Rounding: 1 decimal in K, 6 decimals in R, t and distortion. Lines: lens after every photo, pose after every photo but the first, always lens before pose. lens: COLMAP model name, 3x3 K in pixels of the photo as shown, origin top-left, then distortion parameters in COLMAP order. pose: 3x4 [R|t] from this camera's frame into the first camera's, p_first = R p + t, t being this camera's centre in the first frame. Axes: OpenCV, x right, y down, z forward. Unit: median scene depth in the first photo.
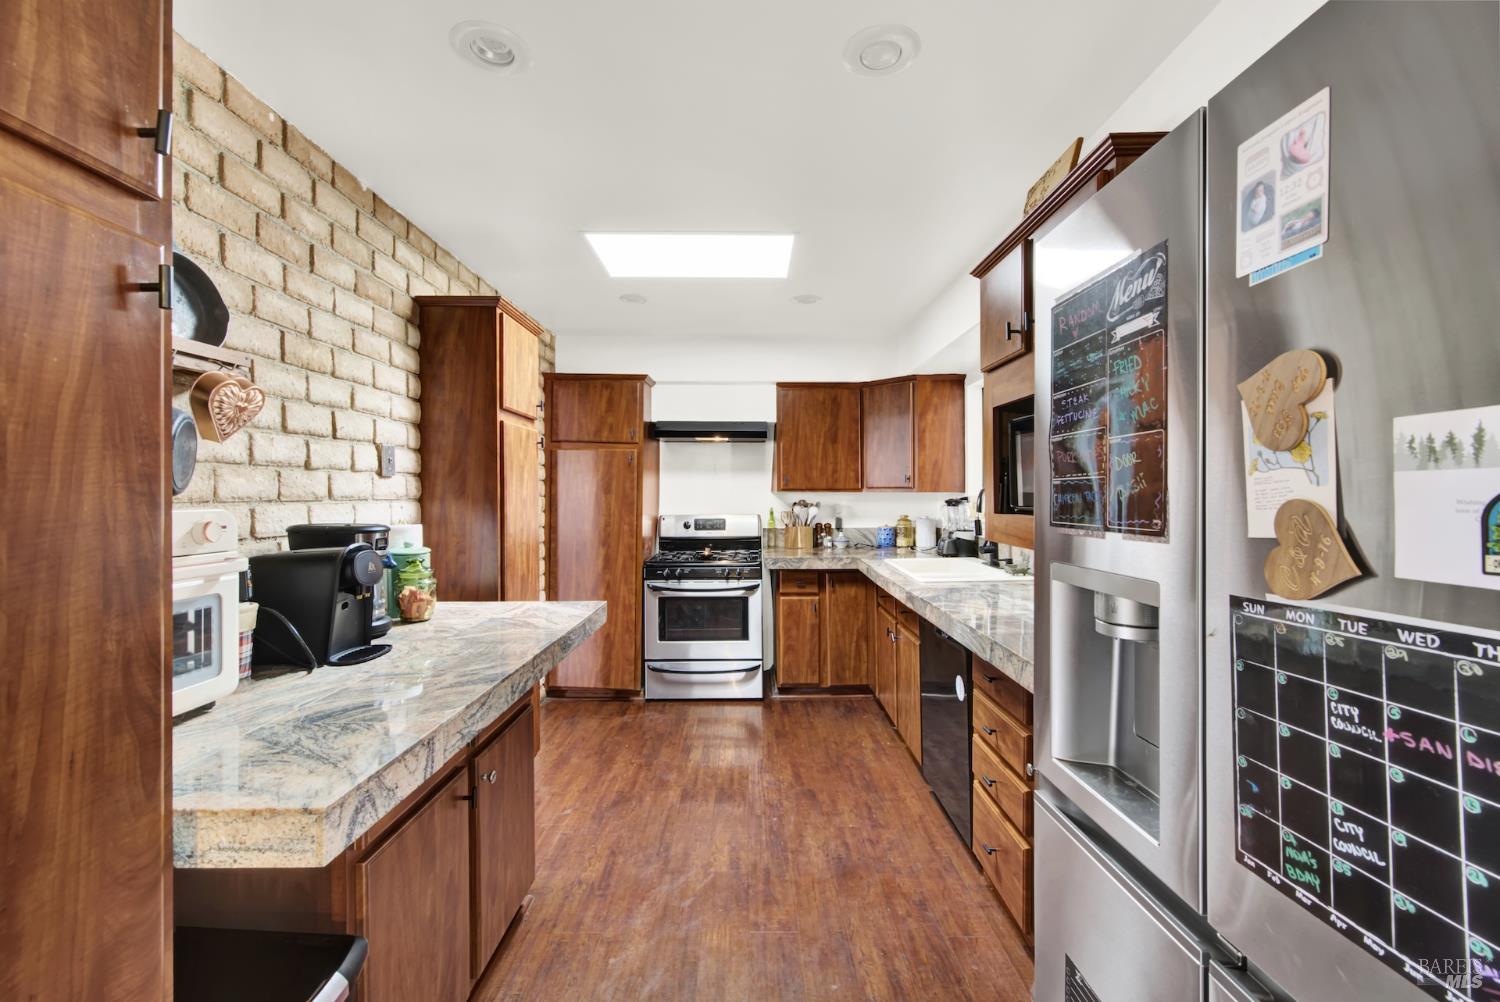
lens RADIAL K [[600.4, 0, 760.8], [0, 600.4, 488.1], [0, 0, 1]] dist [0.003034, -0.002310]
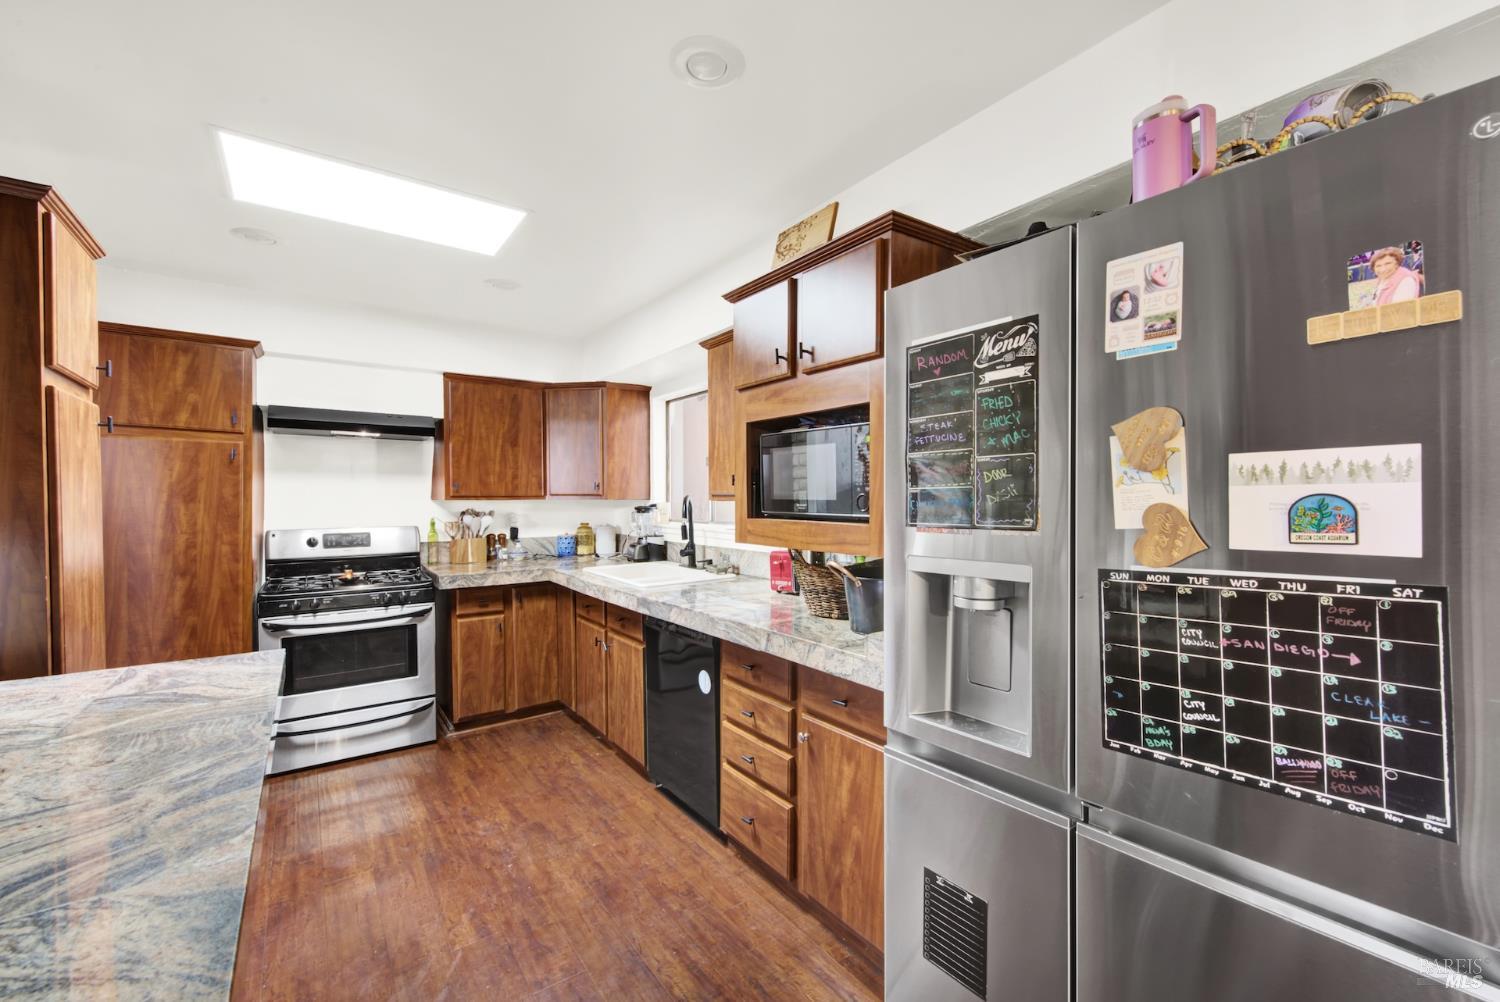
lens RADIAL K [[600.4, 0, 747.5], [0, 600.4, 504.1], [0, 0, 1]] dist [0.003034, -0.002310]
pose [[0.822435, -0.005746, 0.568830, -0.251234], [-0.002430, 0.999904, 0.013613, 0.000845], [-0.568854, -0.012578, 0.822342, 0.094374]]
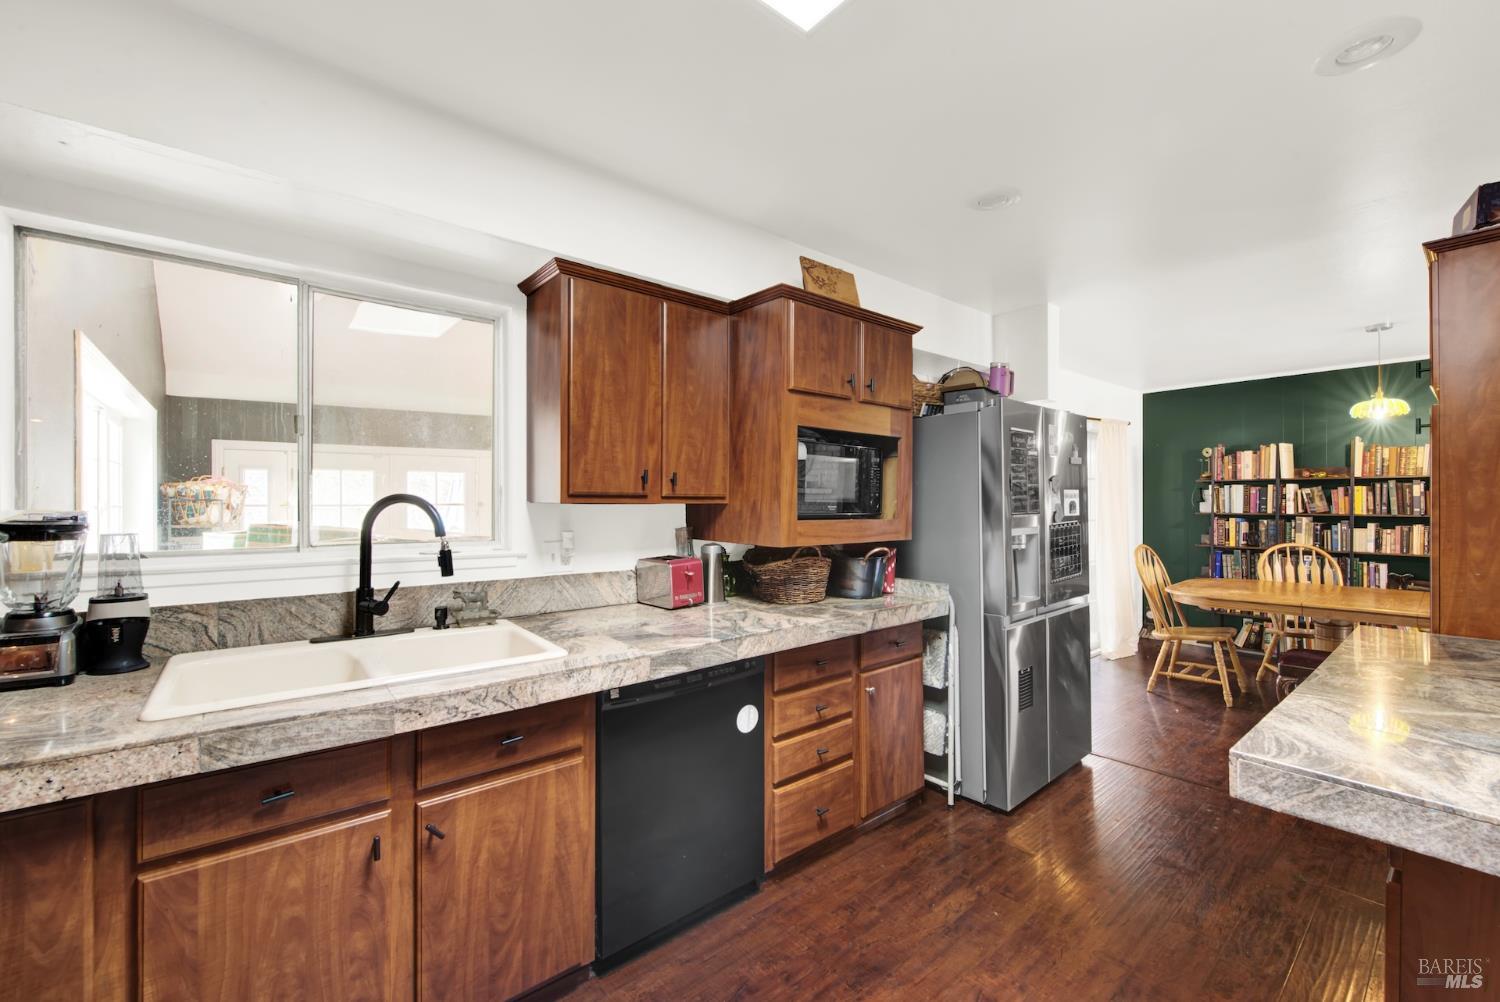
lens RADIAL K [[600.4, 0, 752.1], [0, 600.4, 502.5], [0, 0, 1]] dist [0.003034, -0.002310]
pose [[-0.617625, 0.009033, 0.786421, -0.453190], [-0.003668, 0.999890, -0.014366, 0.025777], [-0.786464, -0.011757, -0.617524, 1.836886]]
